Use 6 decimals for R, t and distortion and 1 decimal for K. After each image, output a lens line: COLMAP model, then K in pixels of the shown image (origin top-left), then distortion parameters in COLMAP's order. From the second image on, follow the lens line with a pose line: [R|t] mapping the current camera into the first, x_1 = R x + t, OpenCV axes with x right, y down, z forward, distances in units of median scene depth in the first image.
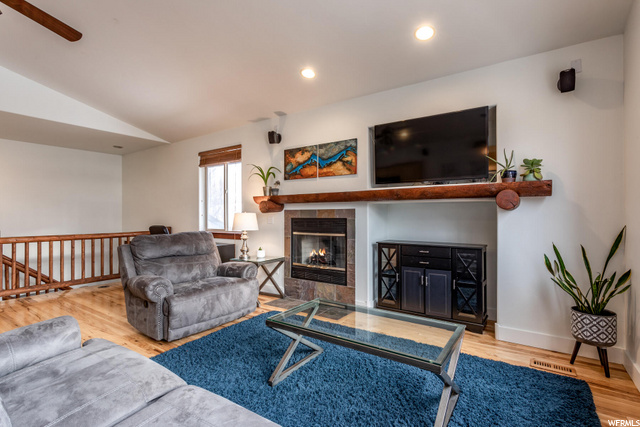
lens RADIAL K [[310.2, 0, 320.4], [0, 310.2, 210.8], [0, 0, 1]] dist [0.001942, 0.001091]
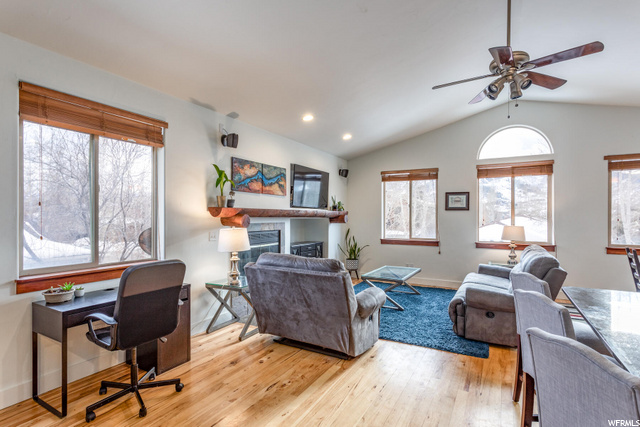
lens RADIAL K [[322.9, 0, 320.9], [0, 322.9, 217.0], [0, 0, 1]] dist [0.002545, 0.000574]
pose [[-0.094610, 0.006339, 0.995494, -1.202520], [-0.009471, 0.999929, -0.007268, -0.020055], [-0.995469, -0.010116, -0.094544, 0.937197]]
